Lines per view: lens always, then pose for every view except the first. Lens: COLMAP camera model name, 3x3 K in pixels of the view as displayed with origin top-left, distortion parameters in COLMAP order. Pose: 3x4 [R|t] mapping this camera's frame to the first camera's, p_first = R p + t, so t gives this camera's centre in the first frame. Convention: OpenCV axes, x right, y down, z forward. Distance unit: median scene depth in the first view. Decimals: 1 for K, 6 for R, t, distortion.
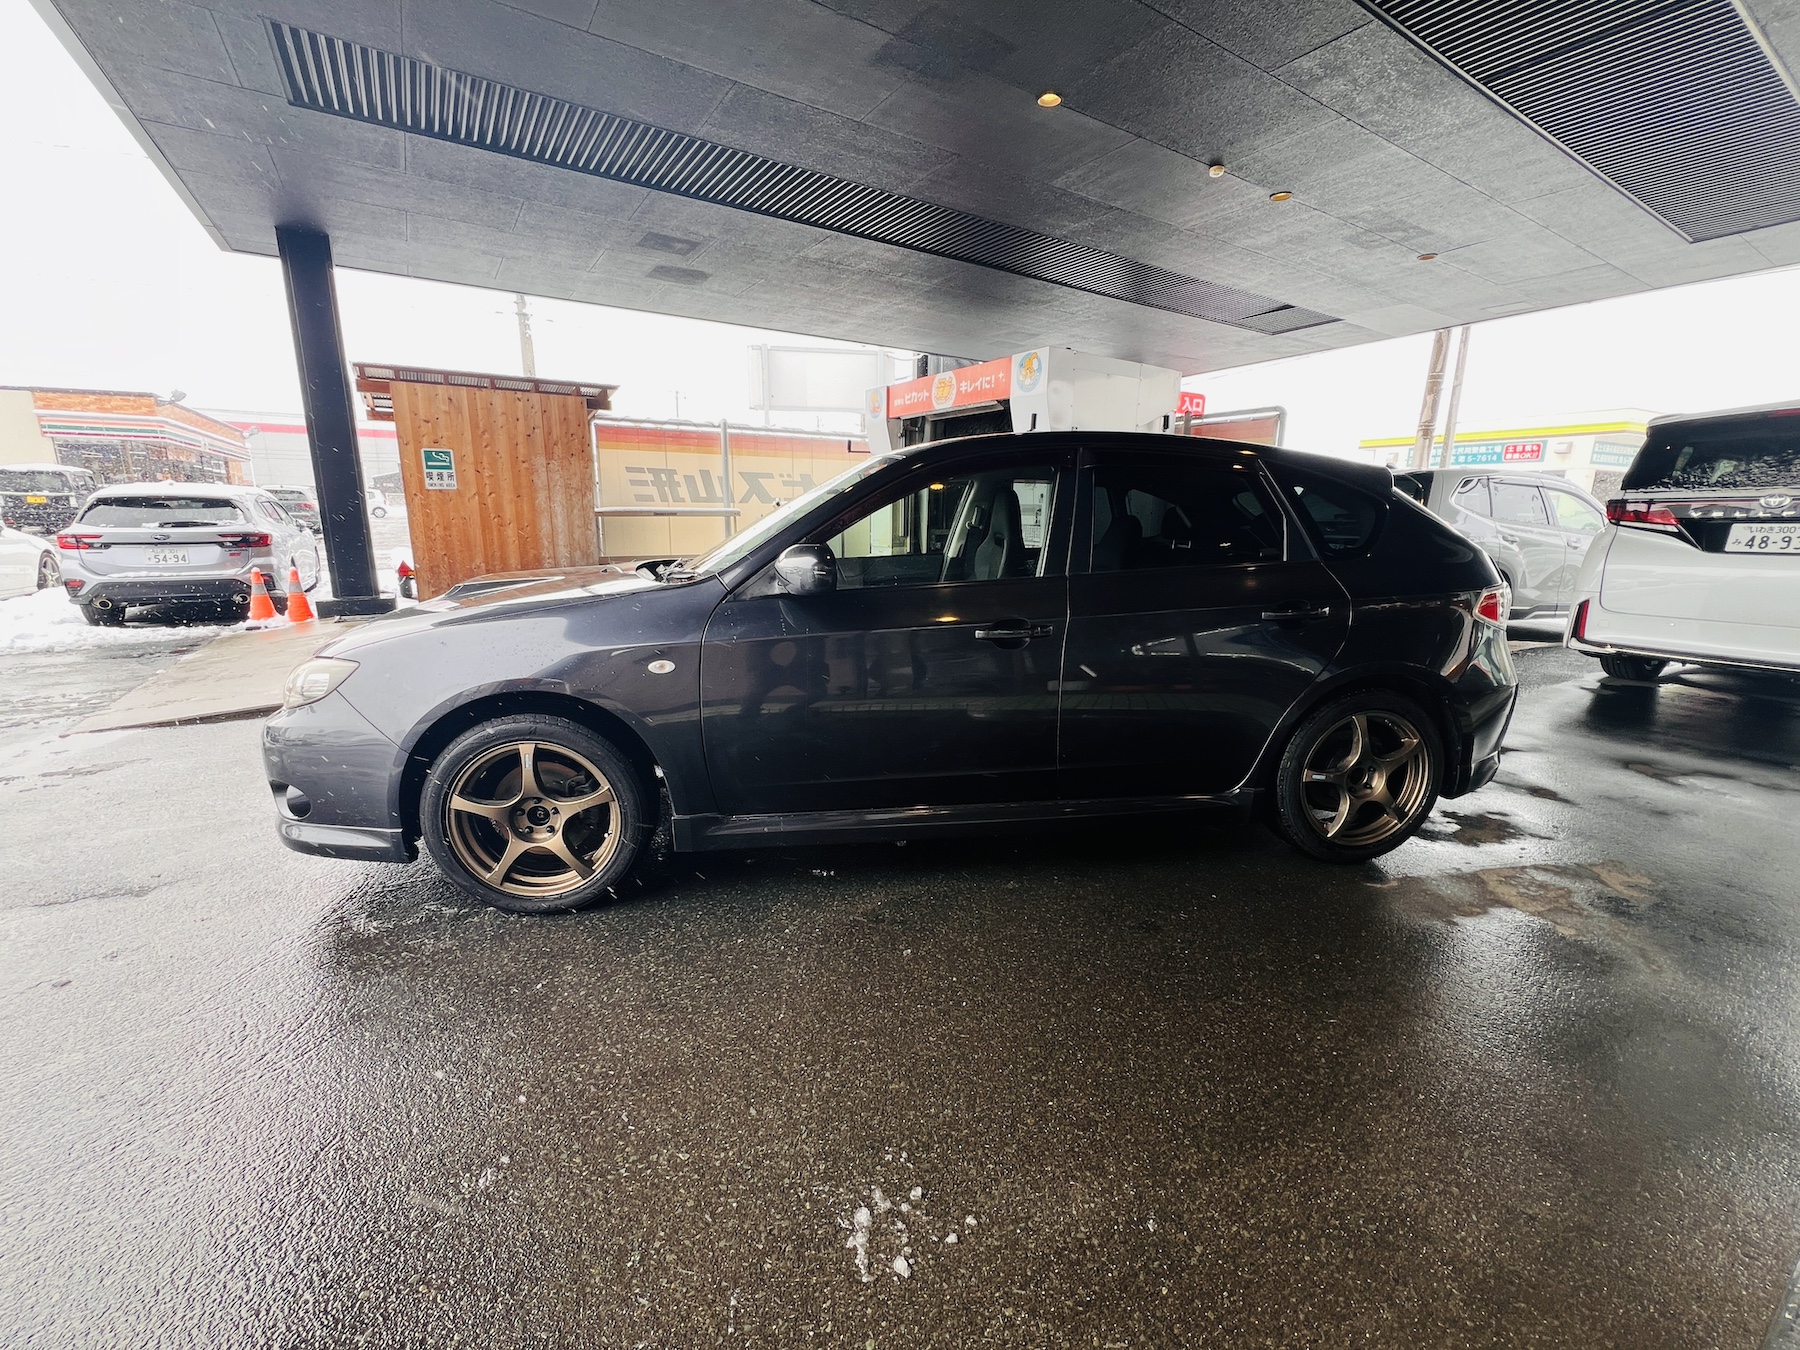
lens RADIAL K [[742.2, 0, 898.0], [0, 742.2, 672.3], [0, 0, 1]] dist [0.000335, -0.000079]
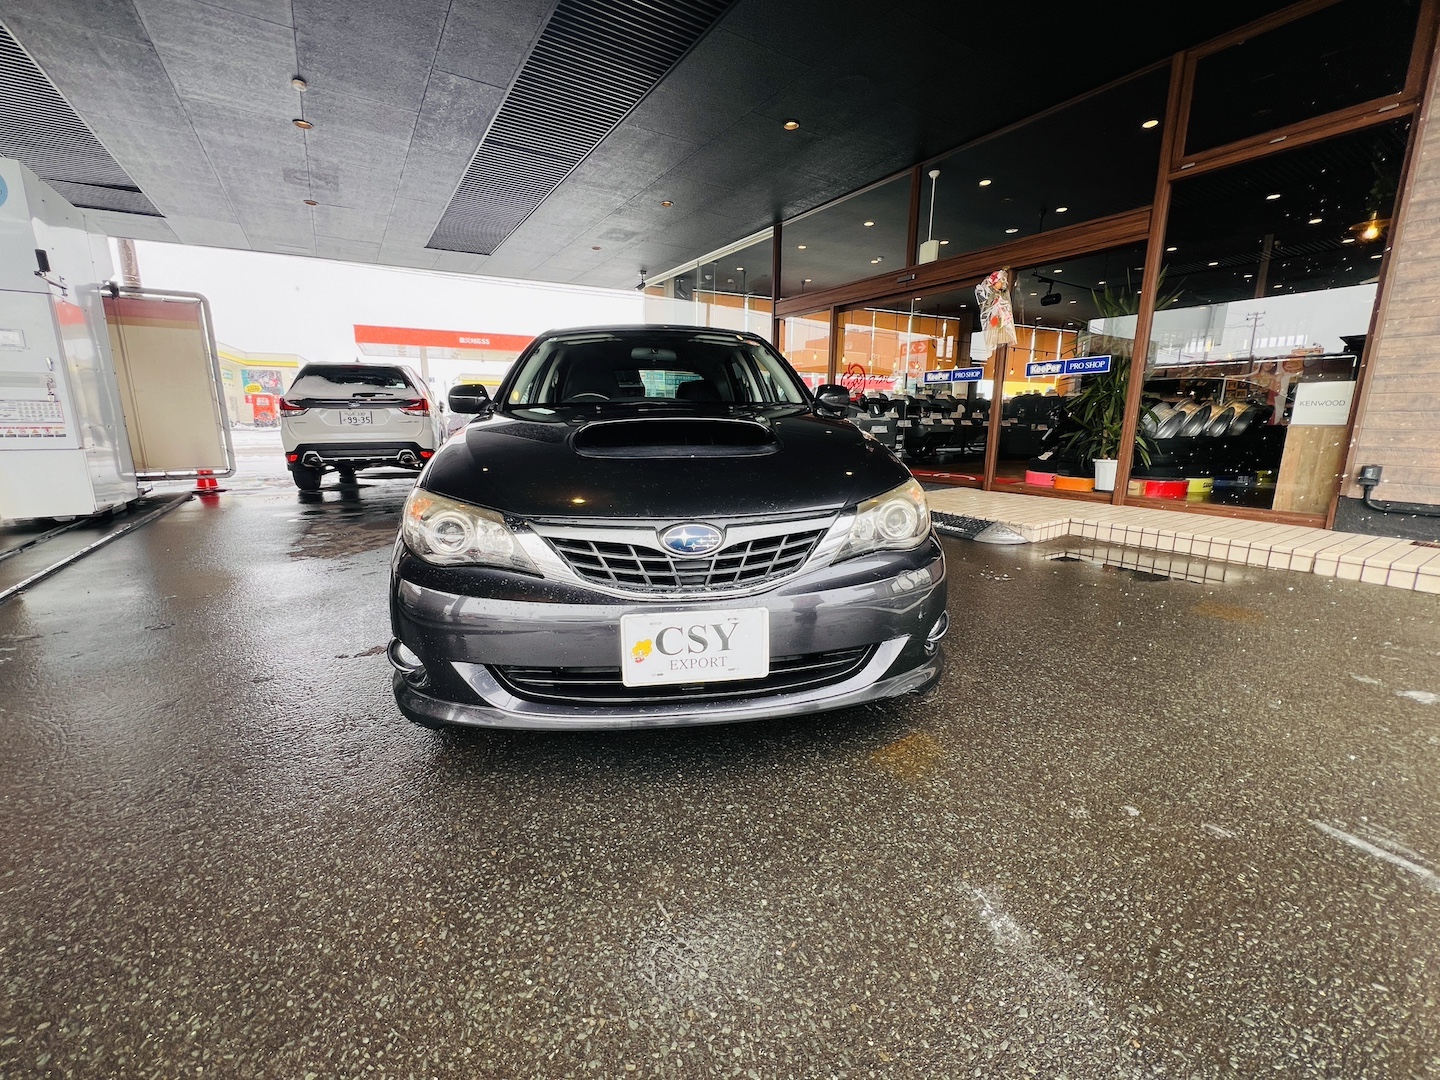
lens RADIAL K [[593.7, 0, 721.9], [0, 593.7, 537.7], [0, 0, 1]] dist [0.000335, -0.000079]
pose [[0.002288, -0.211308, 0.977417, -0.449962], [0.213228, 0.955044, 0.205972, -0.047495], [-0.977000, 0.207942, 0.047242, 0.350540]]
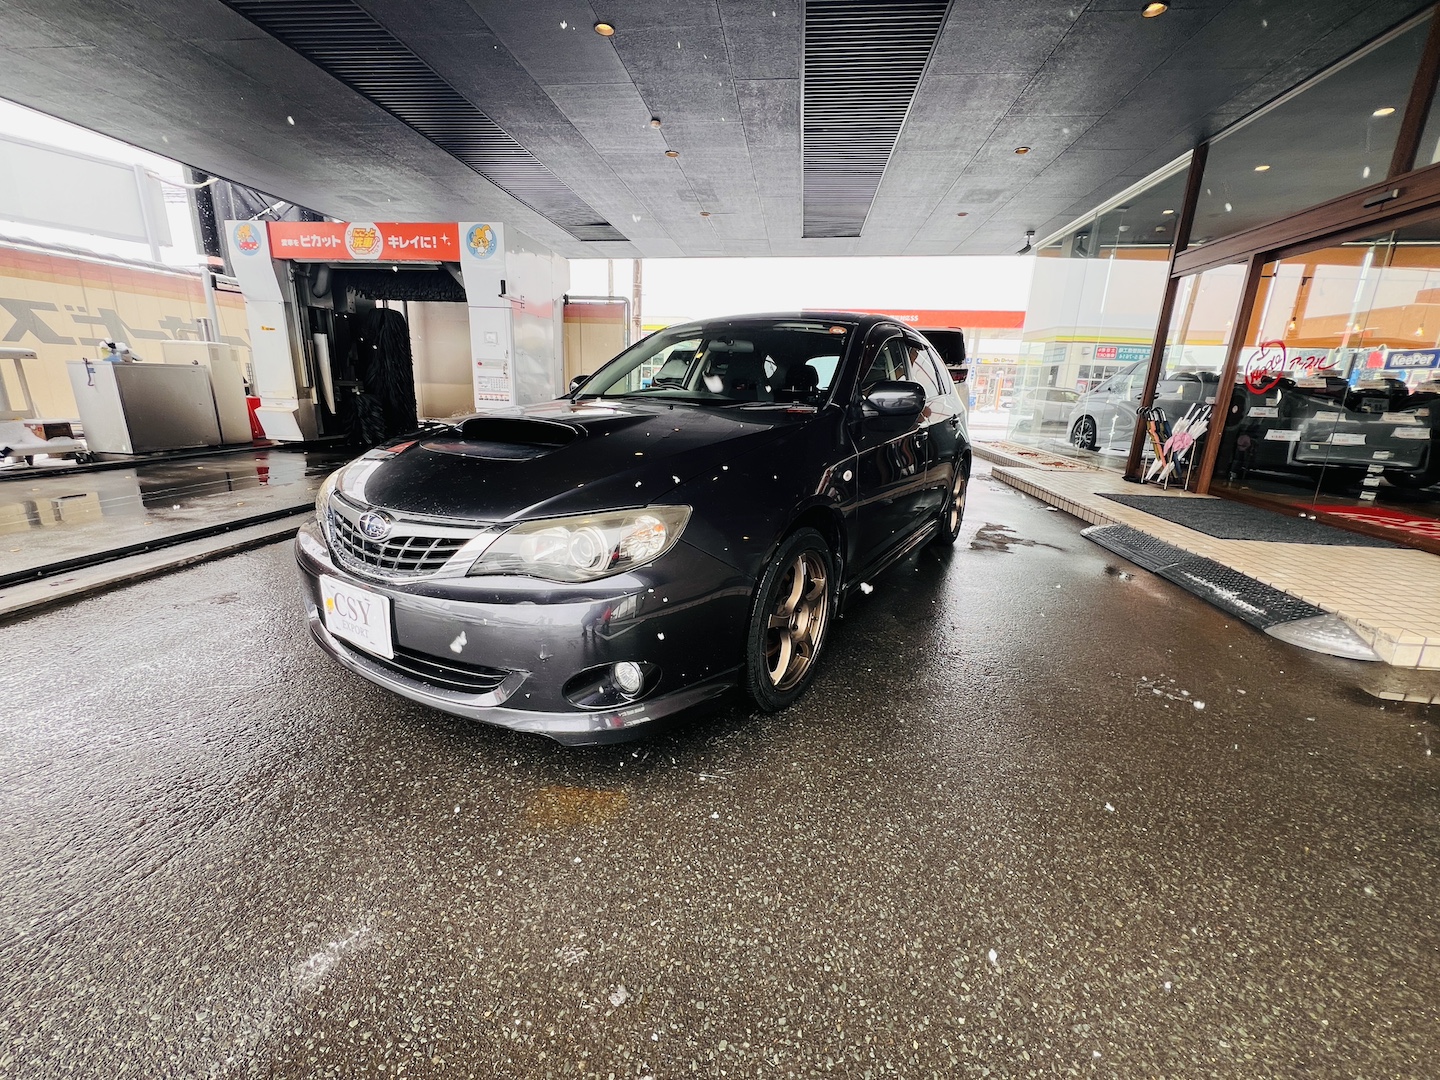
lens RADIAL K [[593.7, 0, 717.5], [0, 593.7, 538.1], [0, 0, 1]] dist [0.000335, -0.000079]
pose [[0.650841, -0.179706, 0.737639, -0.348821], [0.136017, 0.983463, 0.119583, -0.015457], [-0.746931, 0.022502, 0.664521, 0.133569]]
